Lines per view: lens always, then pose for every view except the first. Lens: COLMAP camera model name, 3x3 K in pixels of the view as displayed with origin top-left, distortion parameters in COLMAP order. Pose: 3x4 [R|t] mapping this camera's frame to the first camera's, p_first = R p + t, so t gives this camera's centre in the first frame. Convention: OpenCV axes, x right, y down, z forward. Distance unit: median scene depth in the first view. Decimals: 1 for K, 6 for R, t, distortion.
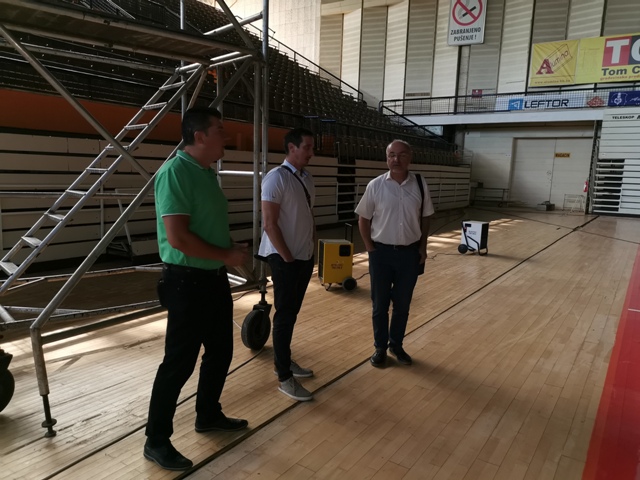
lens RADIAL K [[496.6, 0, 317.2], [0, 496.6, 239.5], [0, 0, 1]] dist [0.012385, -0.003834]
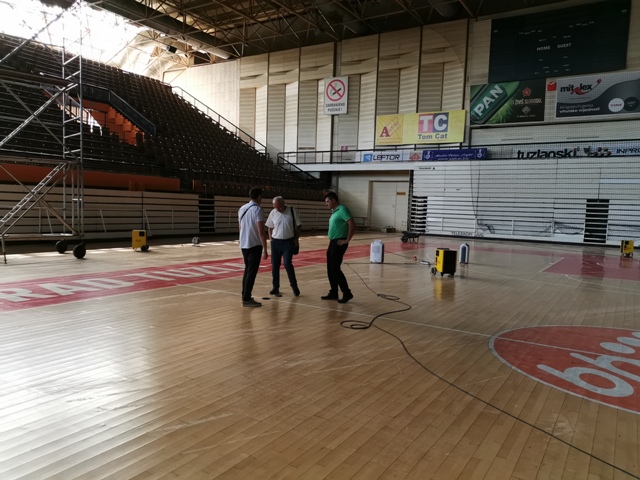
lens RADIAL K [[496.6, 0, 323.2], [0, 496.6, 241.3], [0, 0, 1]] dist [0.012385, -0.003834]
pose [[0.999137, -0.000925, 0.041524, 0.206307], [0.003862, 0.997490, -0.070703, 0.059021], [-0.041355, 0.070802, 0.996633, -0.353481]]
